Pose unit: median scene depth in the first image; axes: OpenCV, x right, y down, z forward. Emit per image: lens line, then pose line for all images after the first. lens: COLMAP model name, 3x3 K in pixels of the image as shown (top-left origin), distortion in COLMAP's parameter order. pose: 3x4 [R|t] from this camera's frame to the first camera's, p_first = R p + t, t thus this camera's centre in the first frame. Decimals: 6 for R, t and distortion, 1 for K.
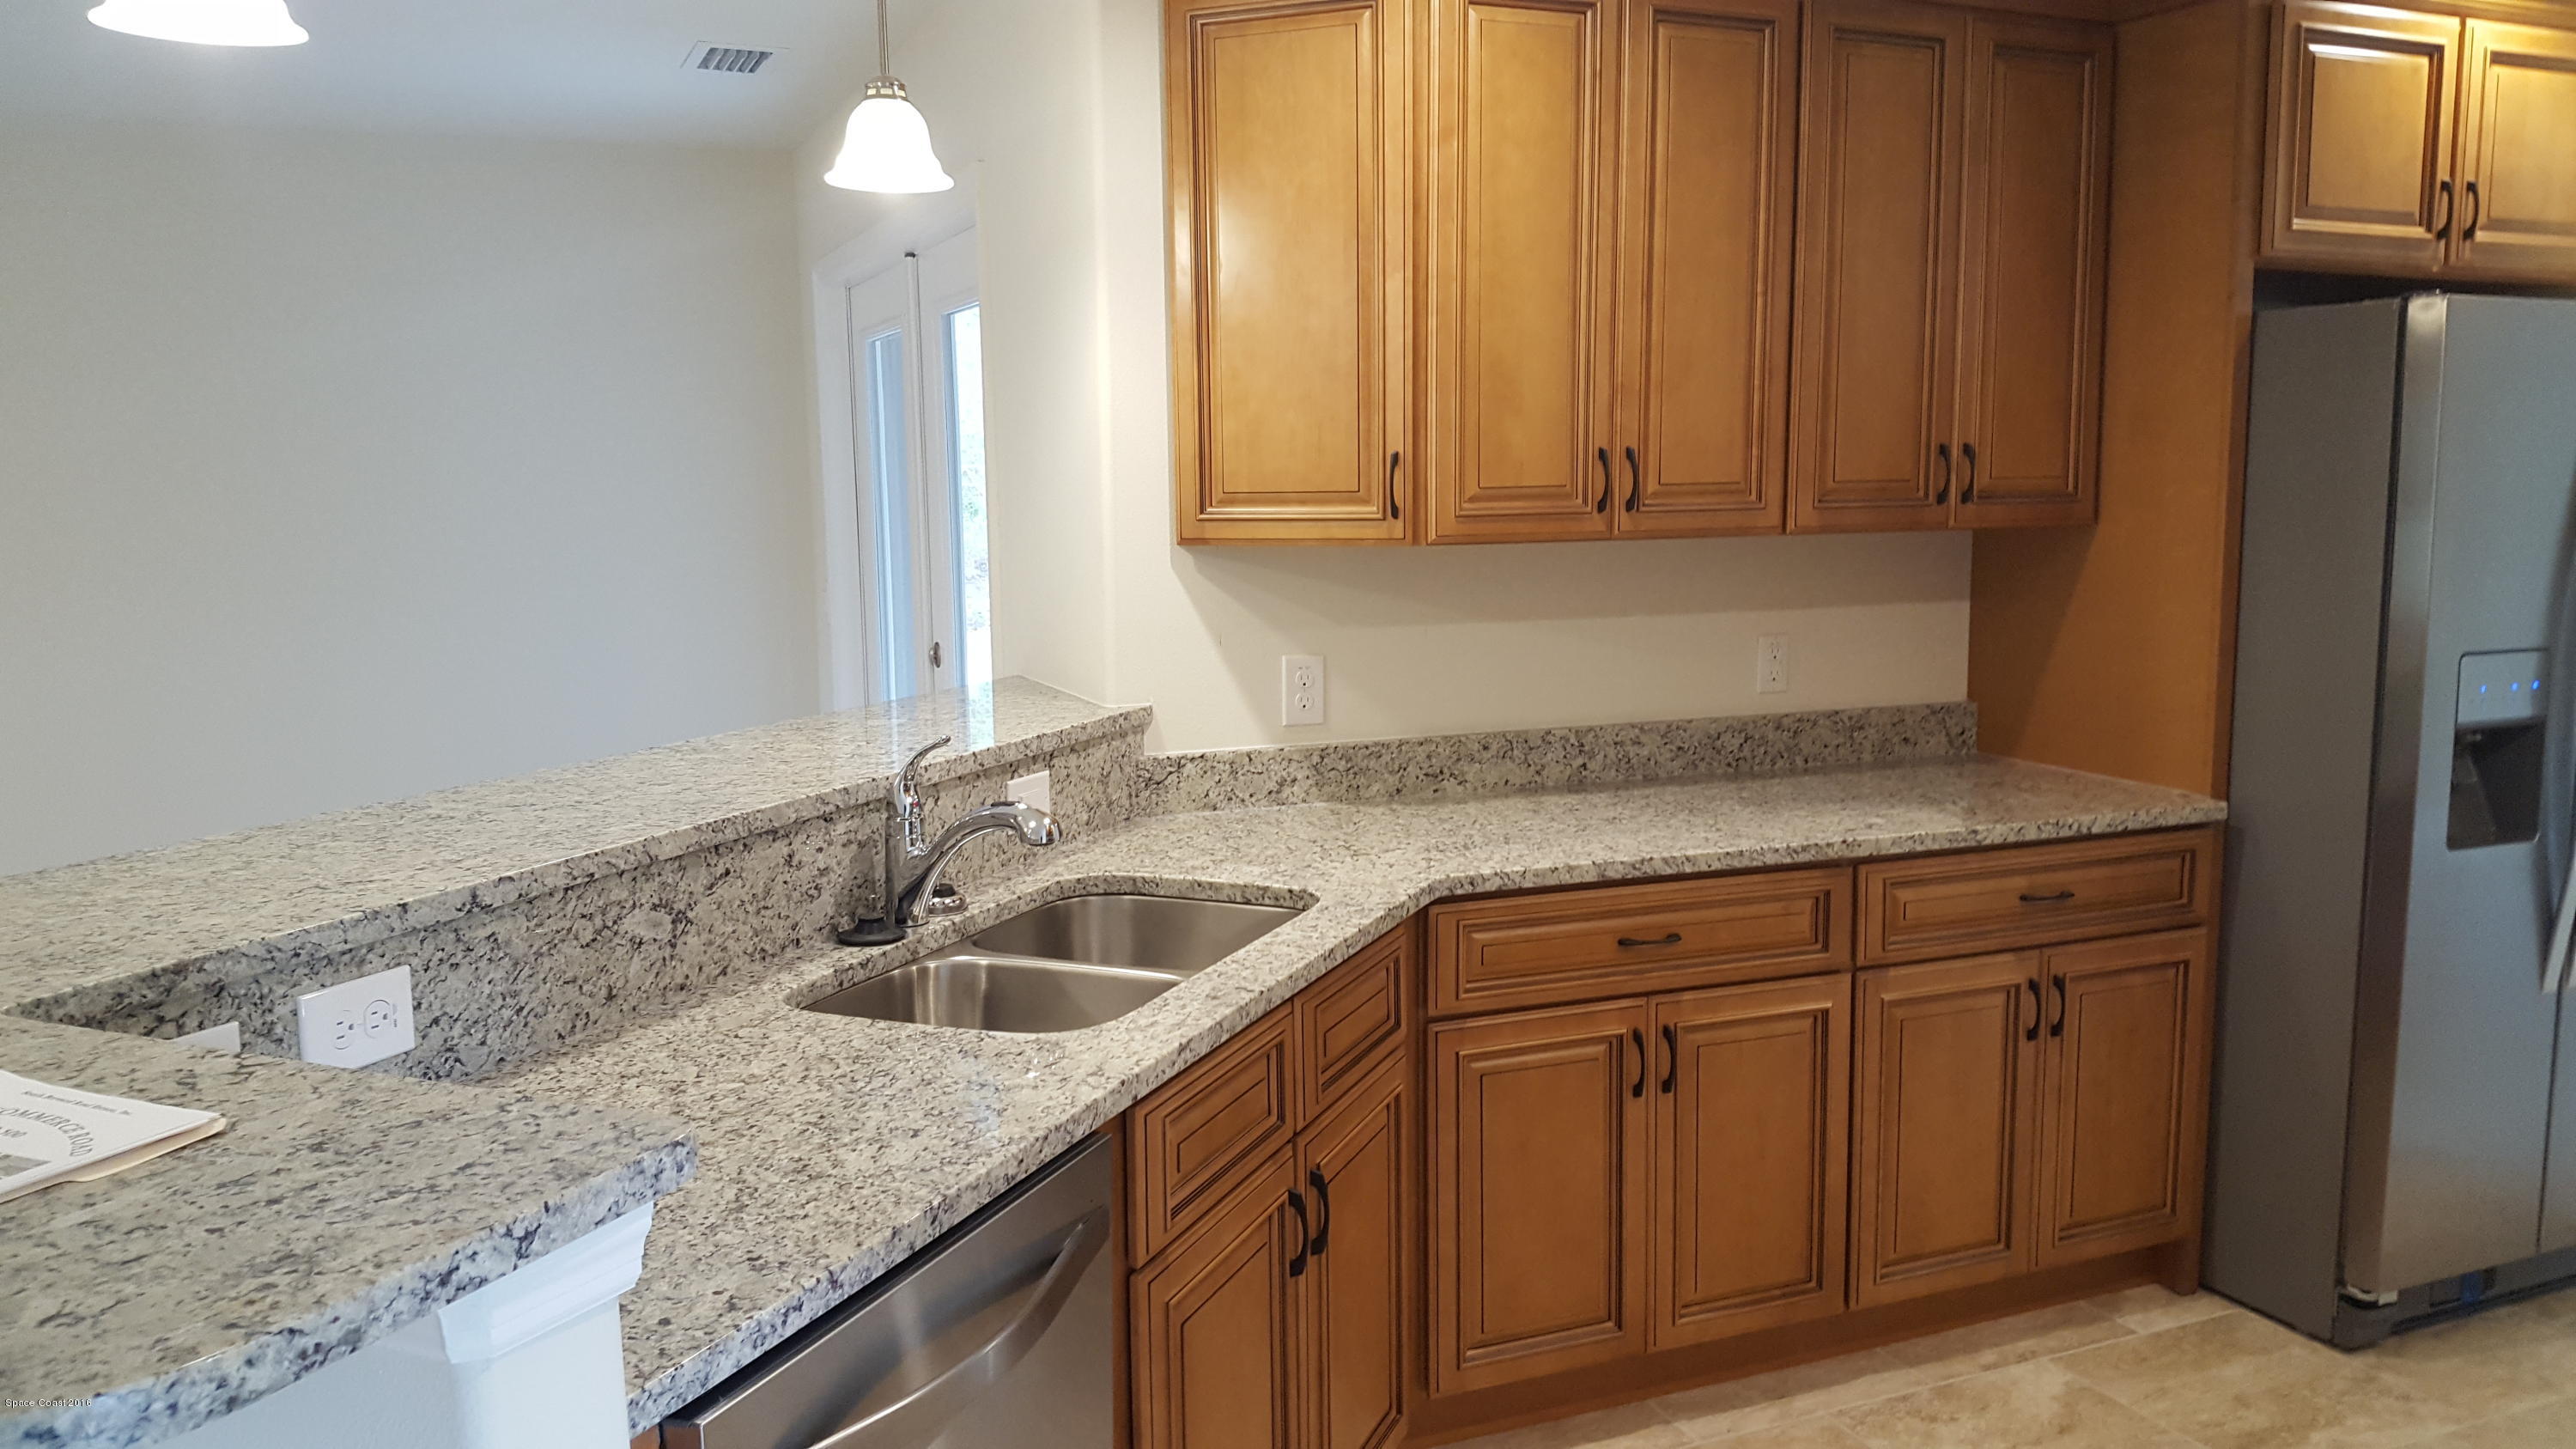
lens RADIAL K [[1869.3, 0, 1288.0], [0, 1869.3, 724.5], [0, 0, 1]] dist [0.100391, -0.208809]
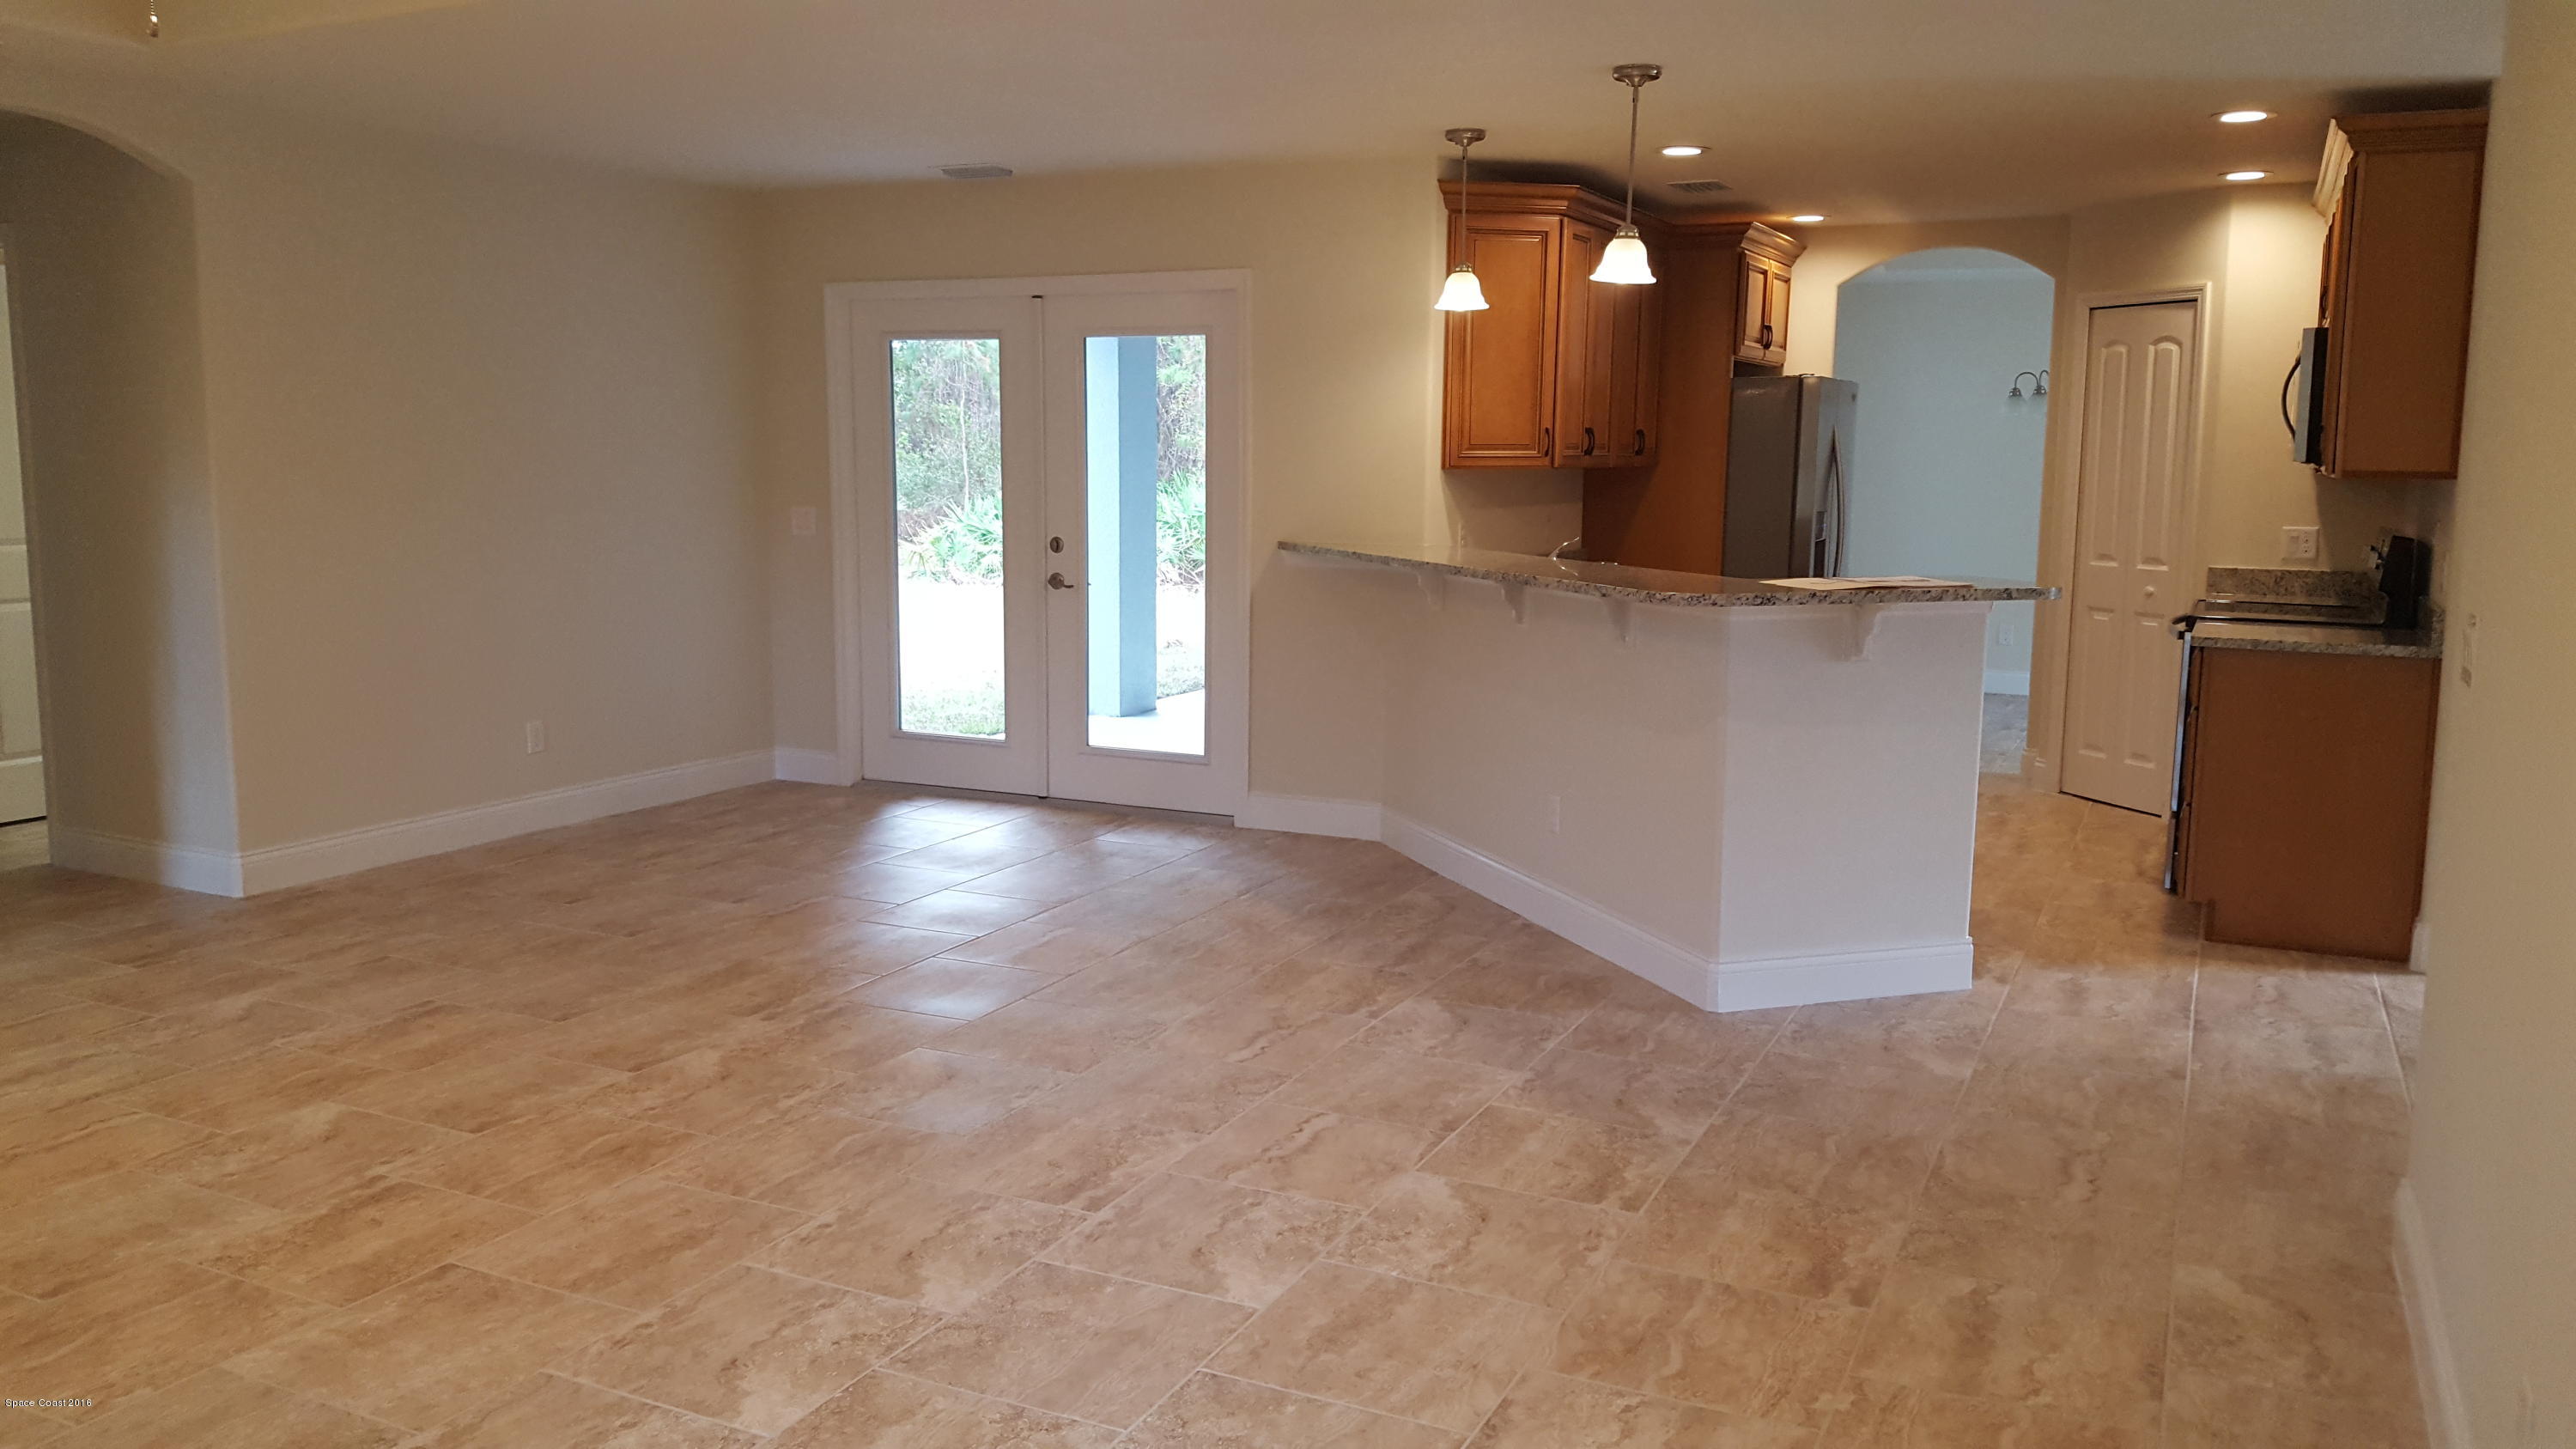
lens RADIAL K [[1898.1, 0, 1281.5], [0, 1898.1, 708.5], [0, 0, 1]] dist [0.191028, -0.433185]
pose [[0.744782, -0.072161, 0.663395, -1.670133], [0.071723, 0.997033, 0.027931, 0.102691], [-0.663442, 0.026778, 0.747748, -0.492272]]
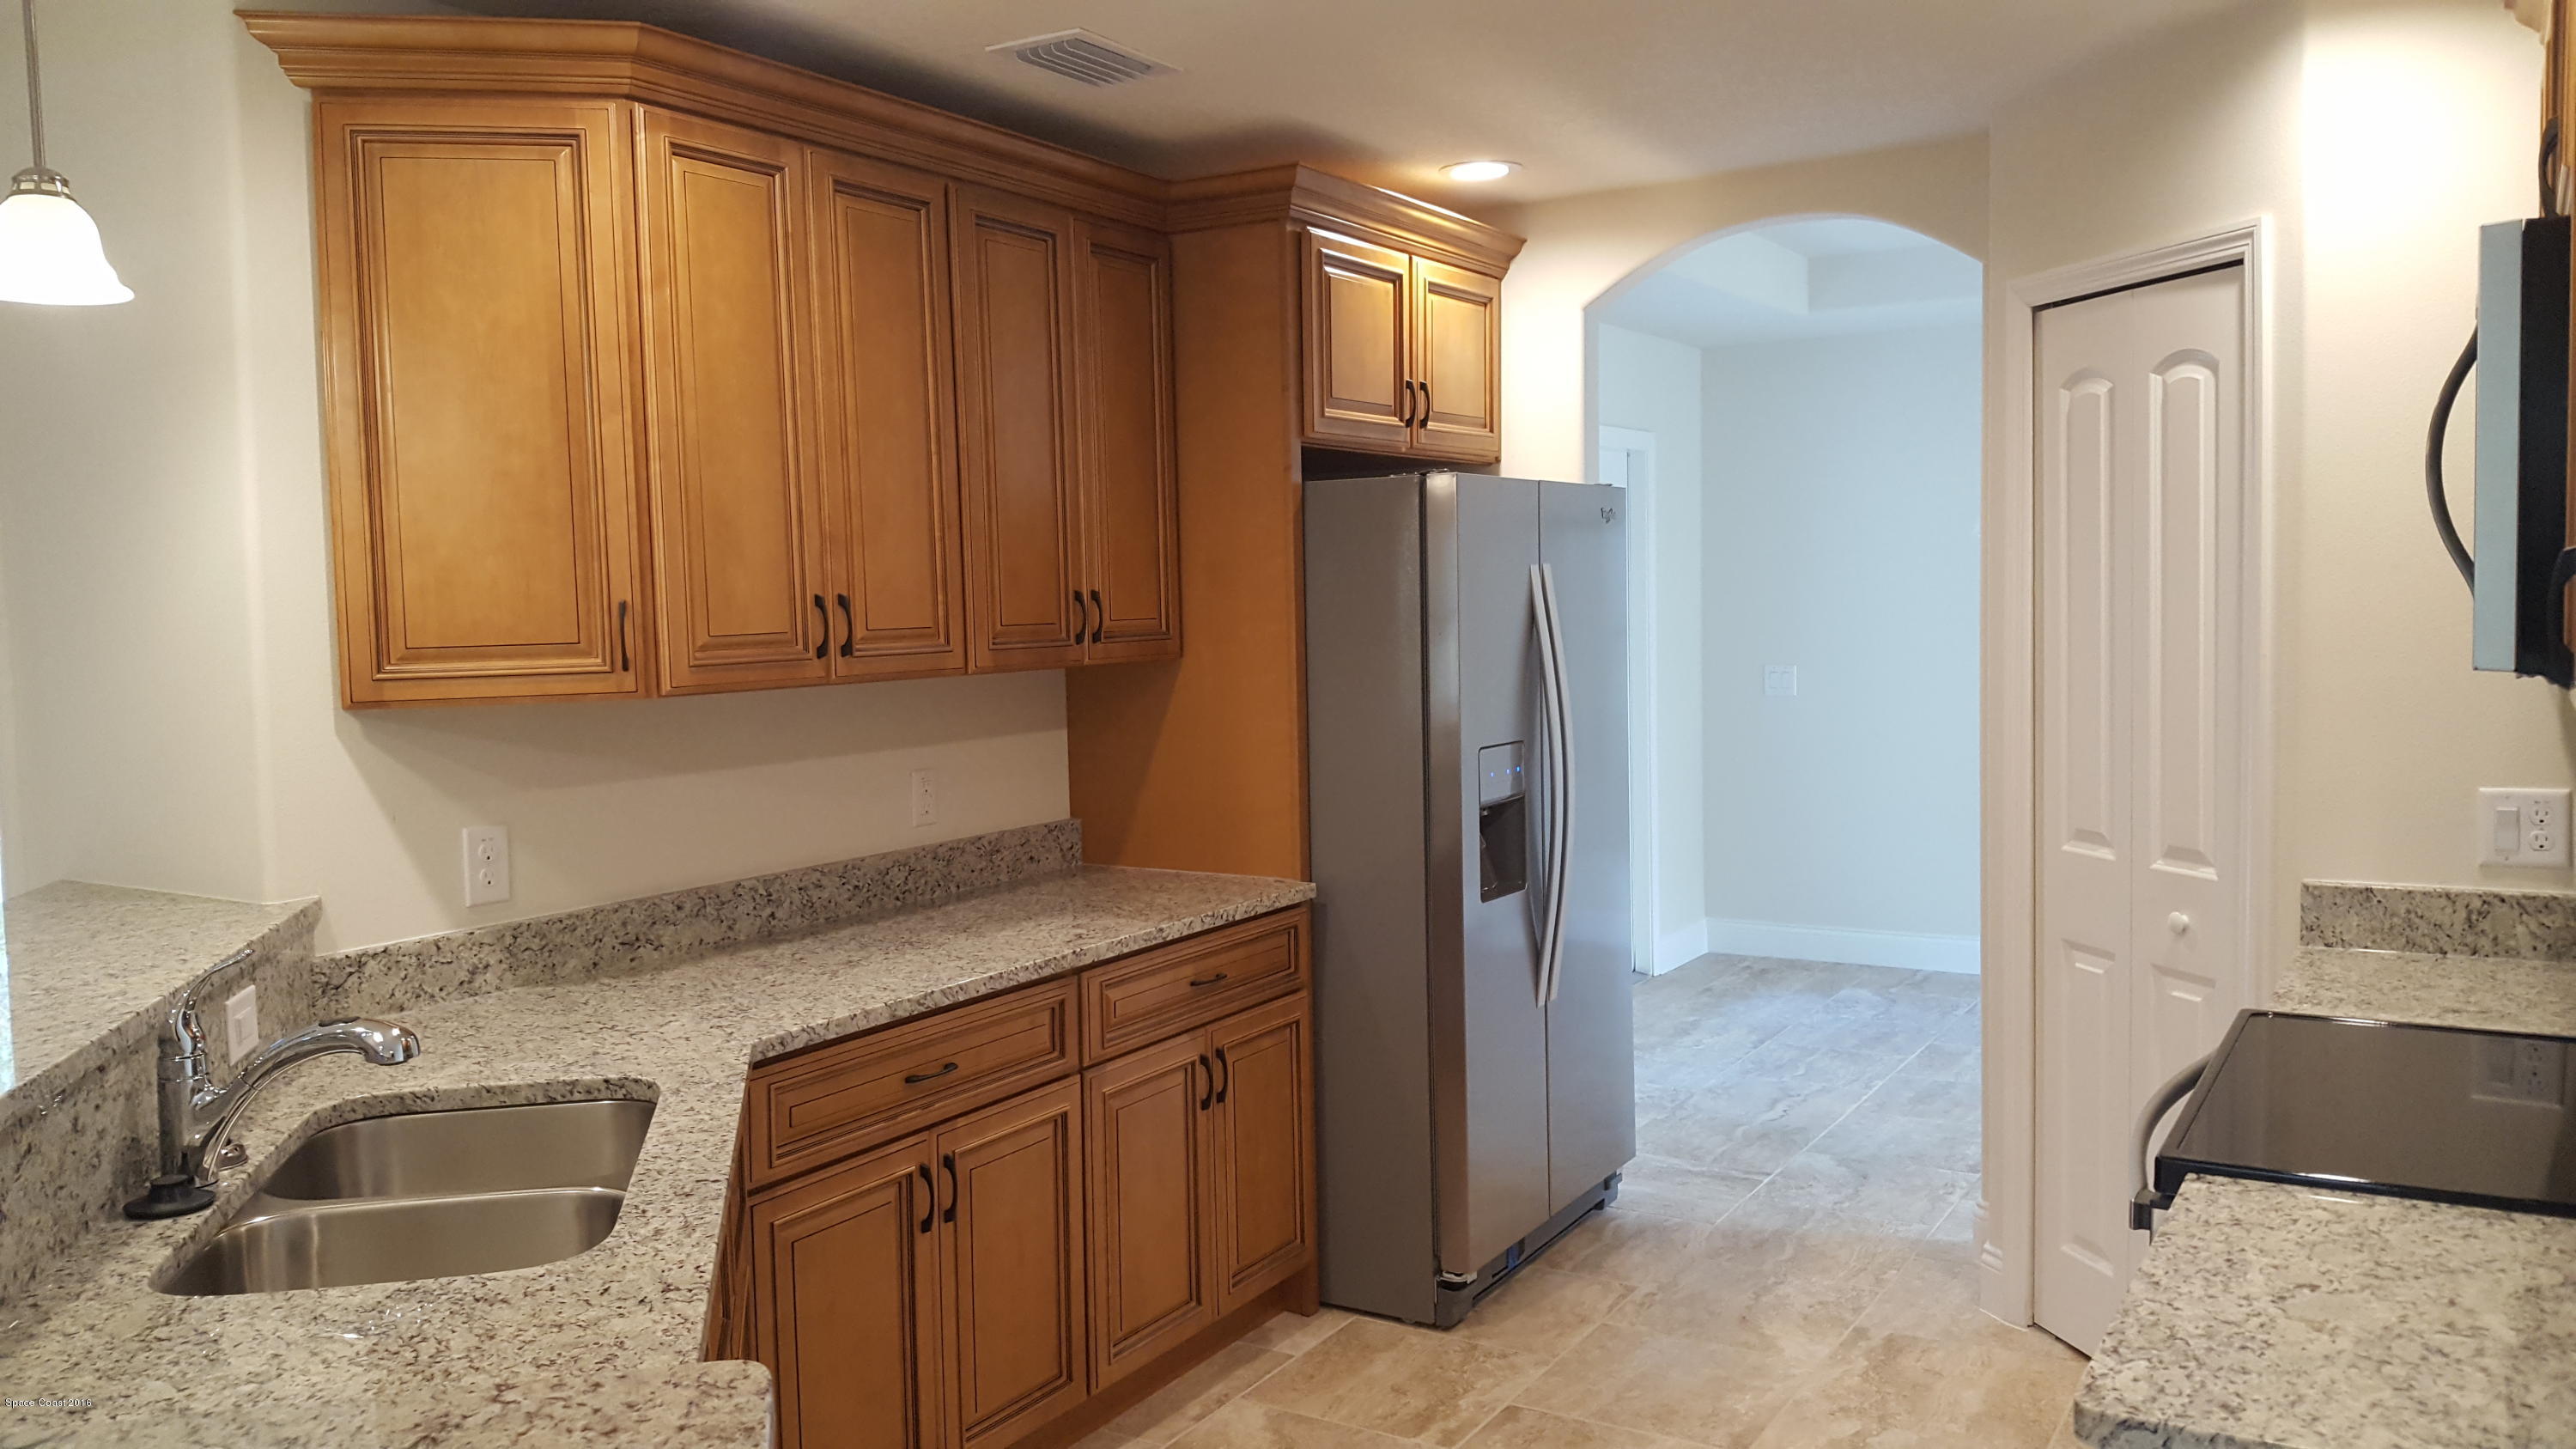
lens RADIAL K [[1898.1, 0, 1281.5], [0, 1898.1, 708.5], [0, 0, 1]] dist [0.191028, -0.433185]
pose [[0.803409, -0.045590, 0.593679, -0.244117], [0.093198, 0.994403, -0.049760, -0.011573], [-0.588088, 0.095307, 0.803162, 0.026655]]
